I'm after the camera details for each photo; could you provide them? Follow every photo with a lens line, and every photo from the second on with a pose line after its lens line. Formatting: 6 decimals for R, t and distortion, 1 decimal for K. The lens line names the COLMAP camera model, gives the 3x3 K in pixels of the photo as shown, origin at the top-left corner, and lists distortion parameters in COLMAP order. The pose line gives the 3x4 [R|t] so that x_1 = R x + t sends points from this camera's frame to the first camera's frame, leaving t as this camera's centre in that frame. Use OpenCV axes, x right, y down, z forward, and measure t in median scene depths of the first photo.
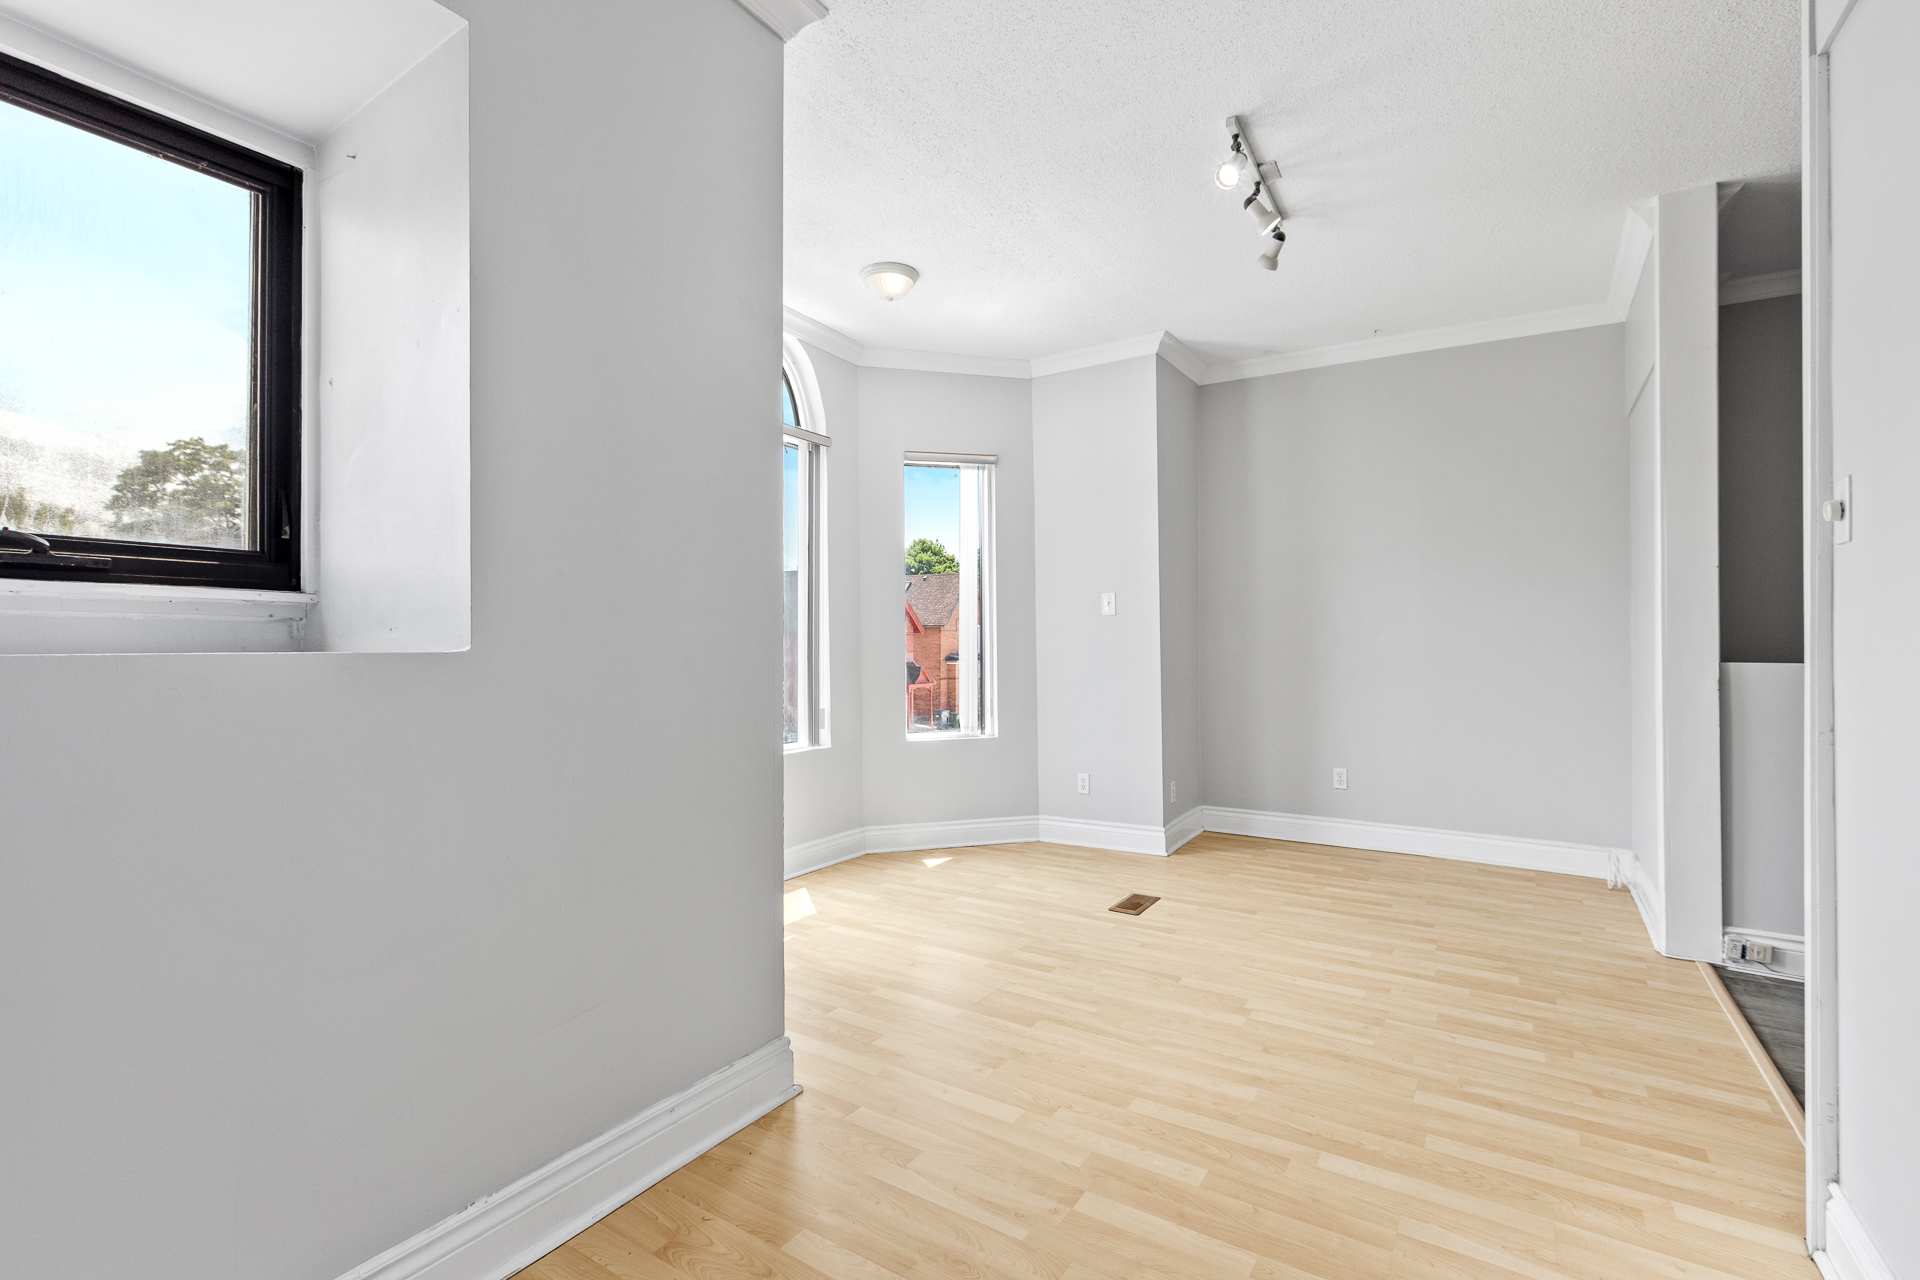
lens RADIAL K [[843.5, 0, 960.0], [0, 843.5, 640.0], [0, 0, 1]] dist [0.000766, -0.000099]
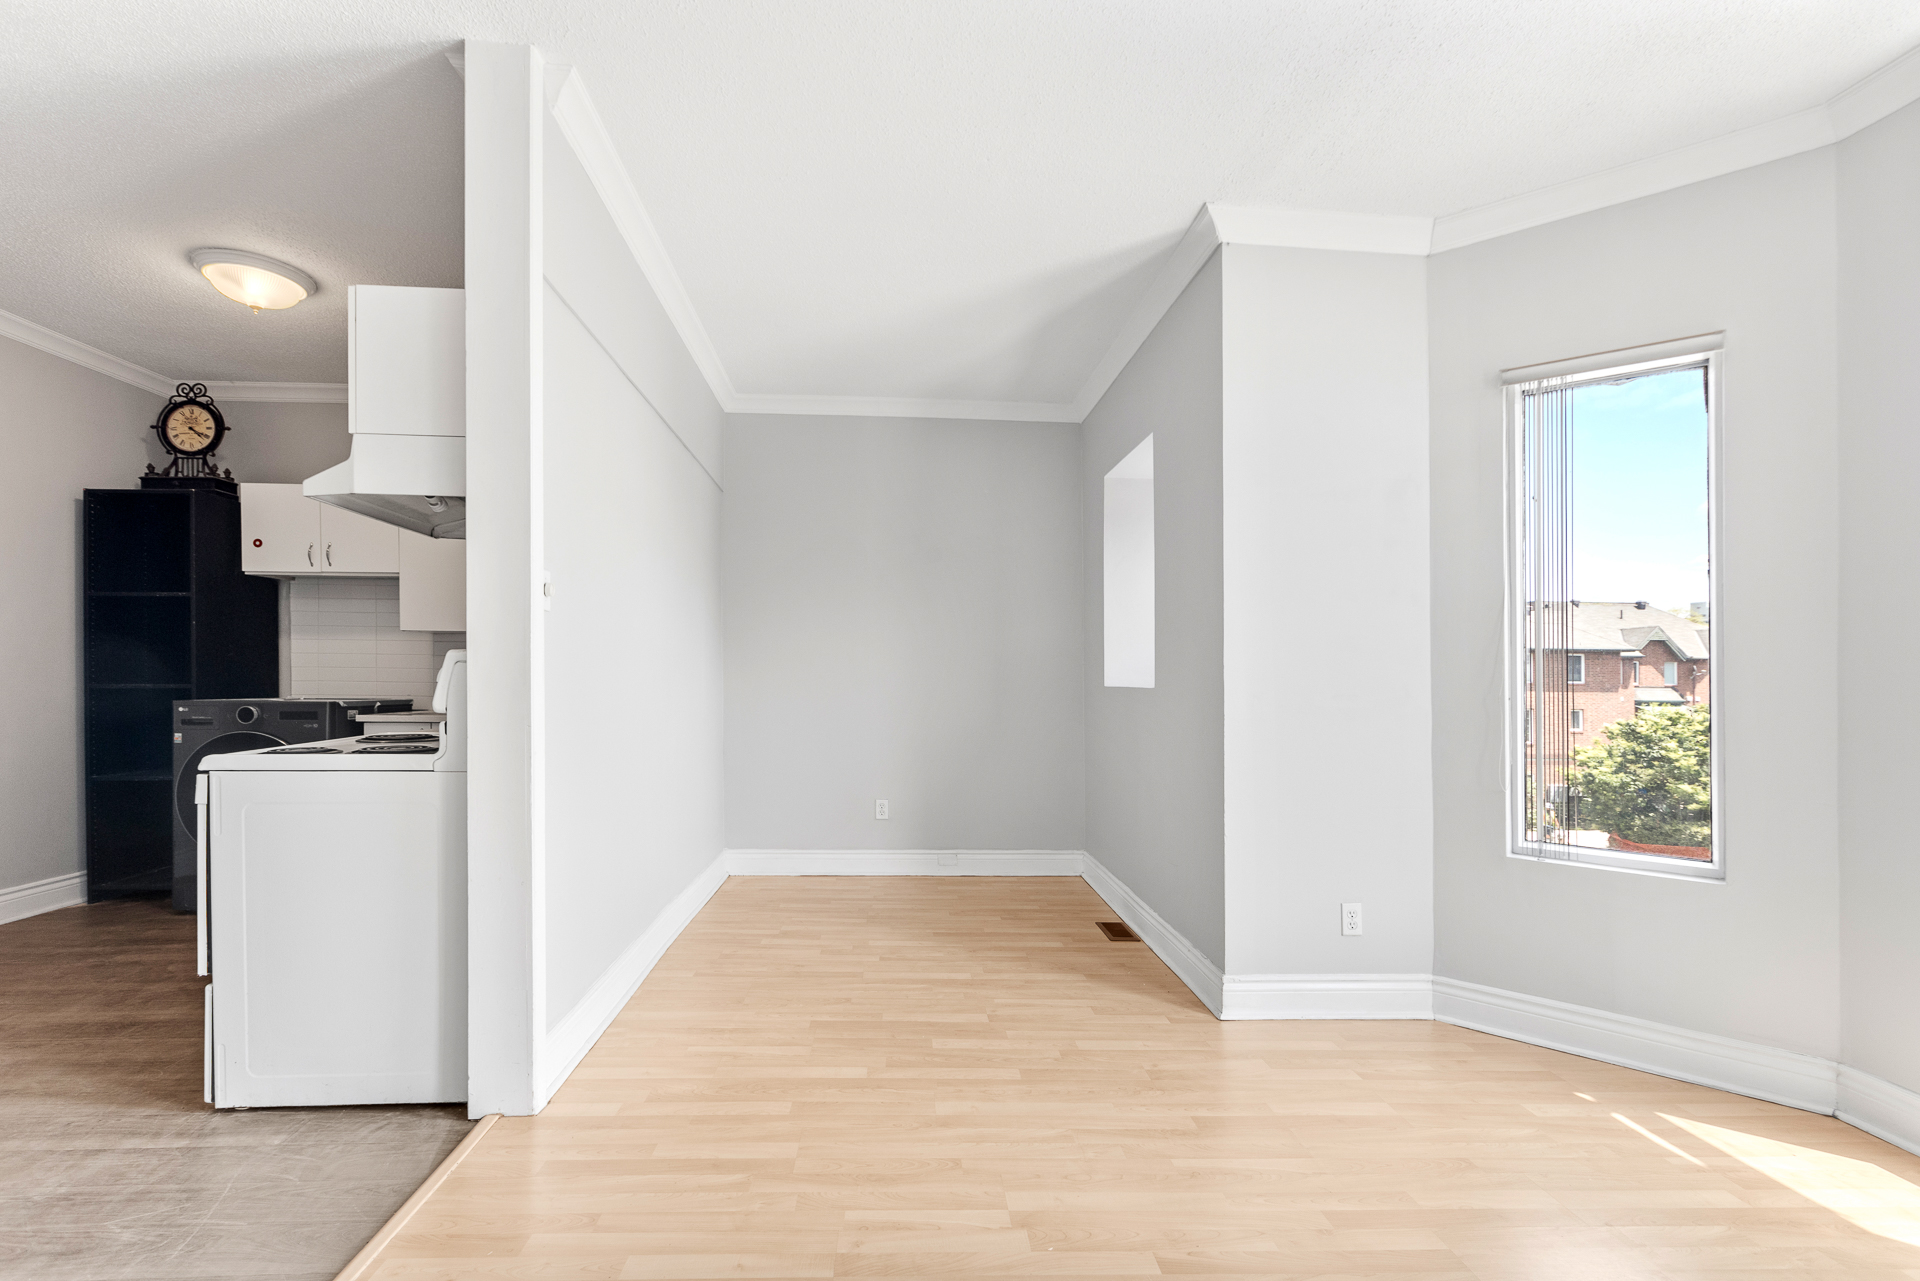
lens RADIAL K [[863.7, 0, 919.7], [0, 863.7, 680.0], [0, 0, 1]] dist [-0.000481, -0.000916]
pose [[-0.818914, -0.011263, -0.573806, 0.971867], [-0.013826, 0.999904, 0.000104, 0.016198], [0.573750, 0.008019, -0.818992, 1.836894]]
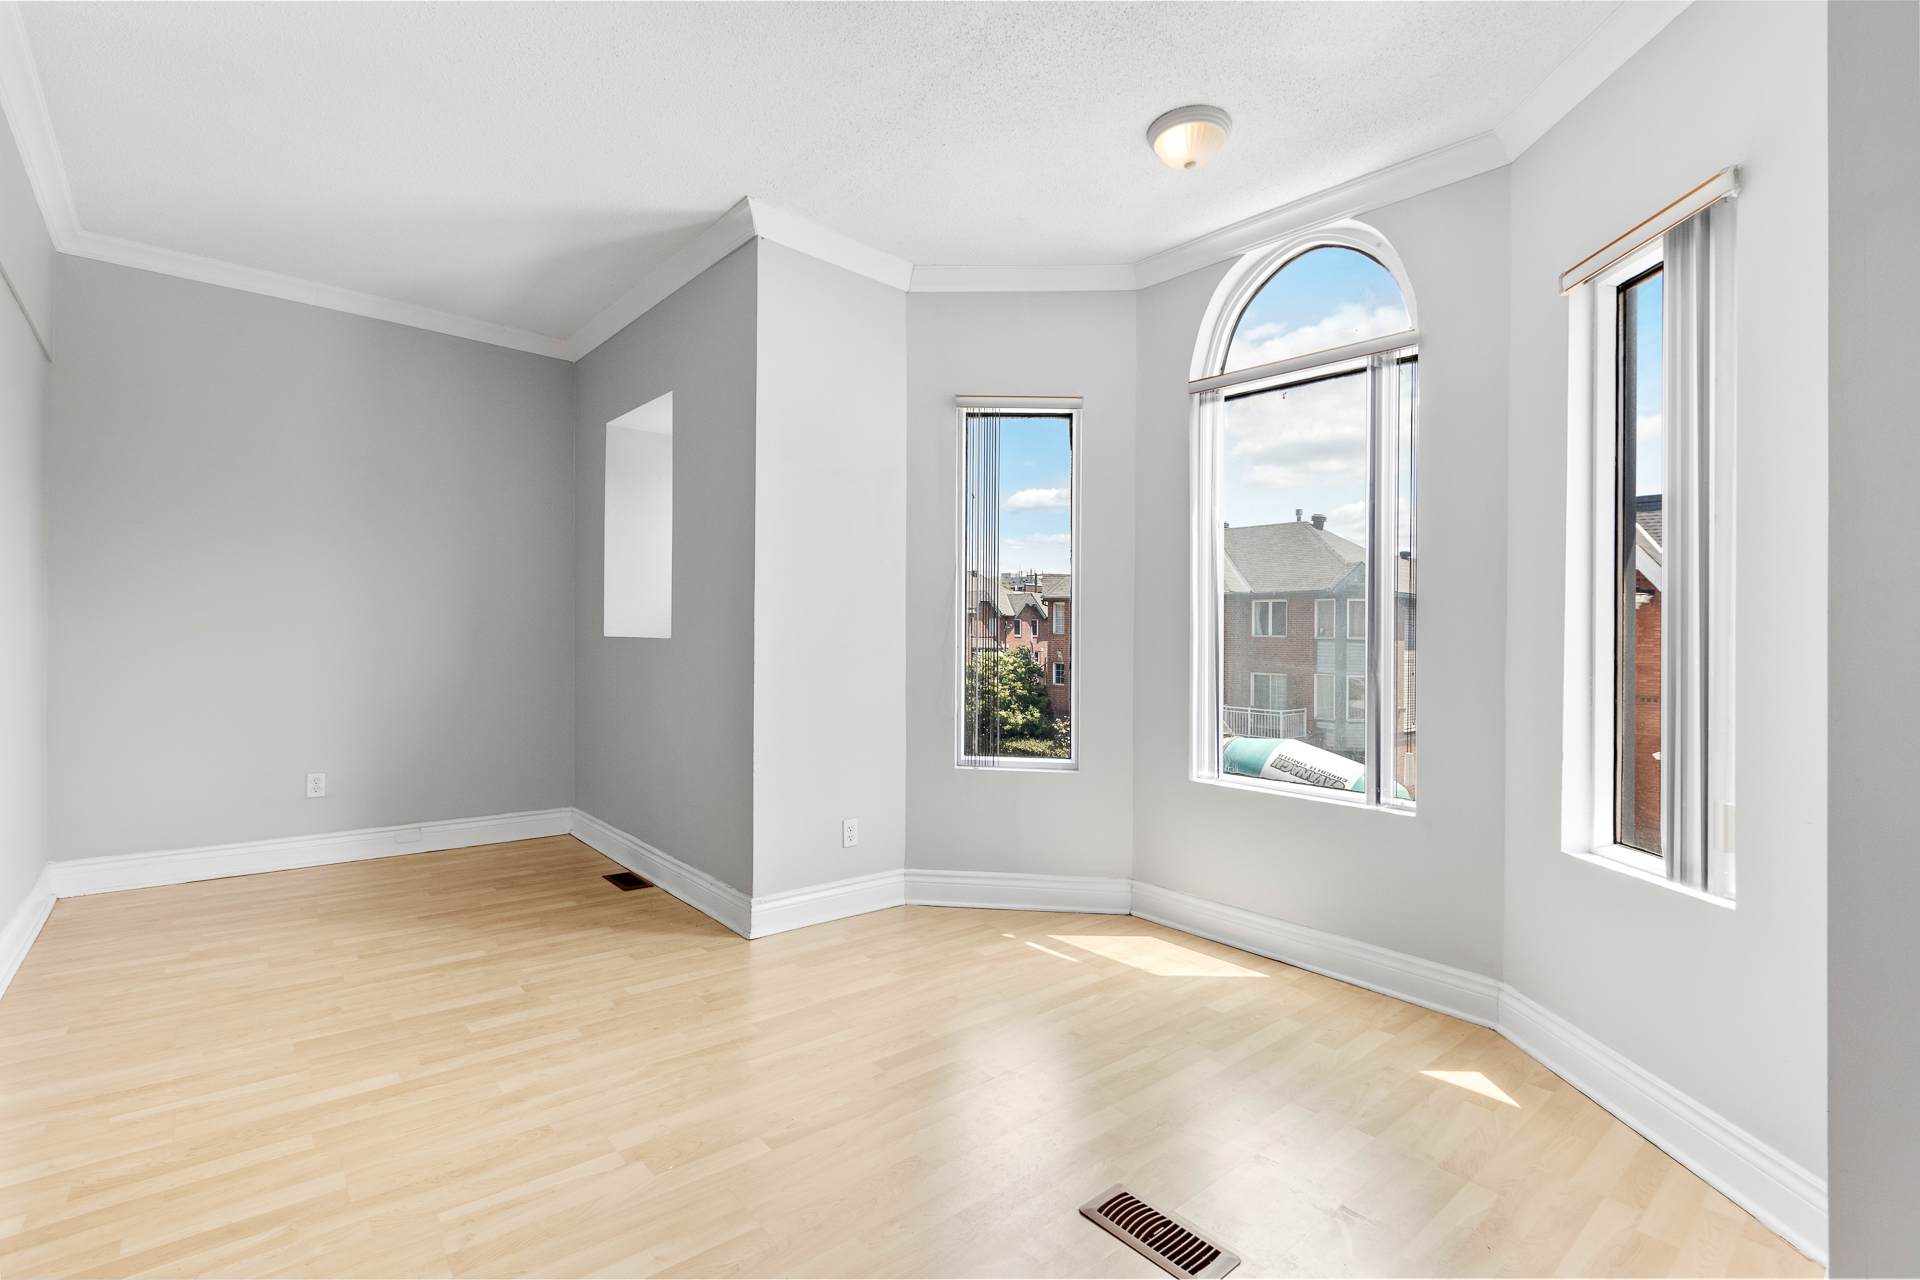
lens RADIAL K [[875.2, 0, 937.9], [0, 875.2, 632.1], [0, 0, 1]] dist [-0.003732, -0.001065]
pose [[-0.296178, -0.012809, -0.955047, 1.155435], [-0.018940, 0.999792, -0.007536, 0.016353], [0.954945, 0.015856, -0.296359, 1.754392]]
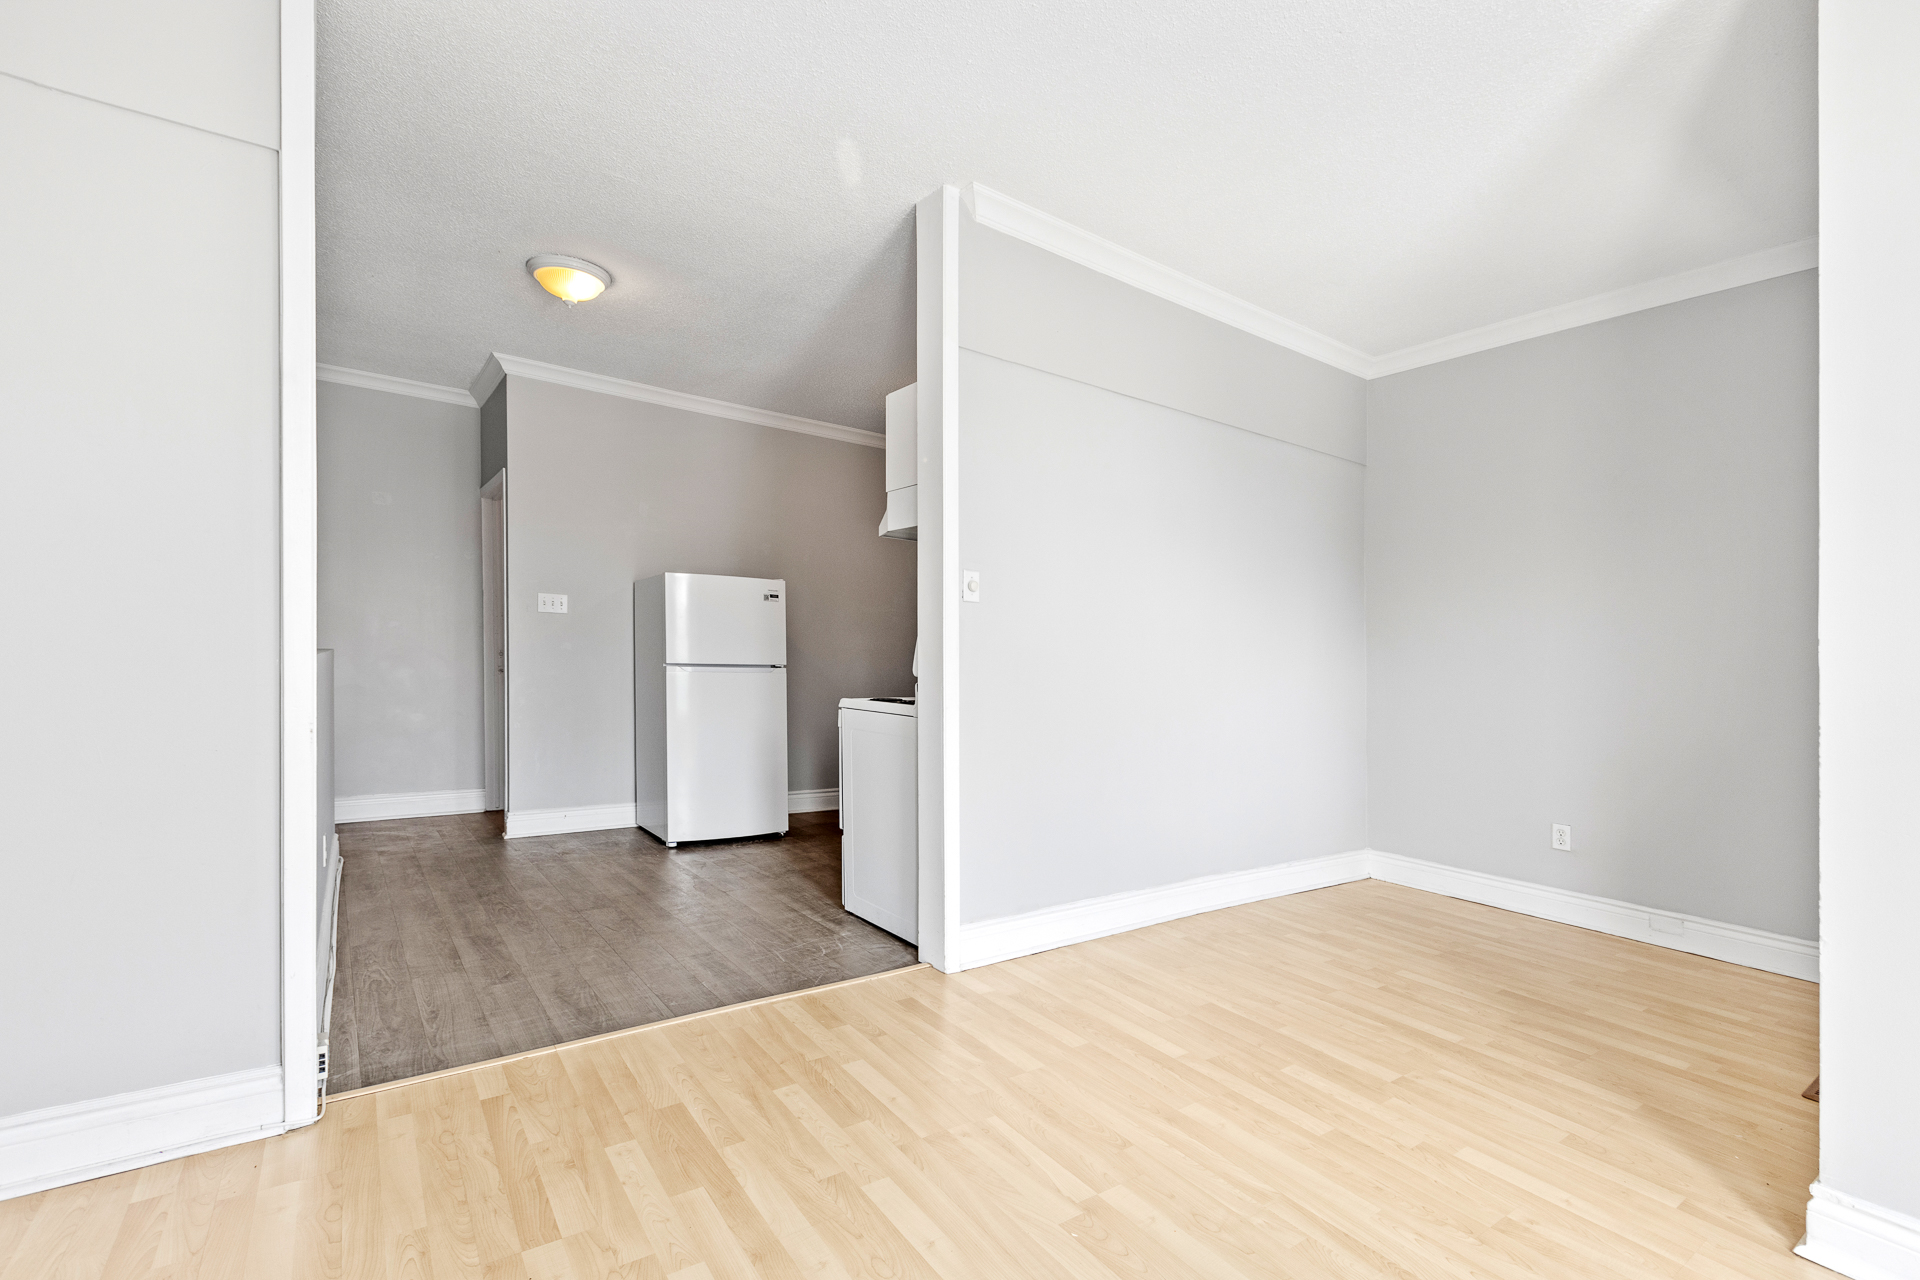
lens RADIAL K [[843.5, 0, 960.0], [0, 843.5, 640.0], [0, 0, 1]] dist [0.000766, -0.000099]
pose [[-0.927435, -0.022179, 0.373327, 0.239484], [-0.030988, 0.999365, -0.017611, 0.020397], [-0.372699, -0.027902, -0.927533, 2.015302]]
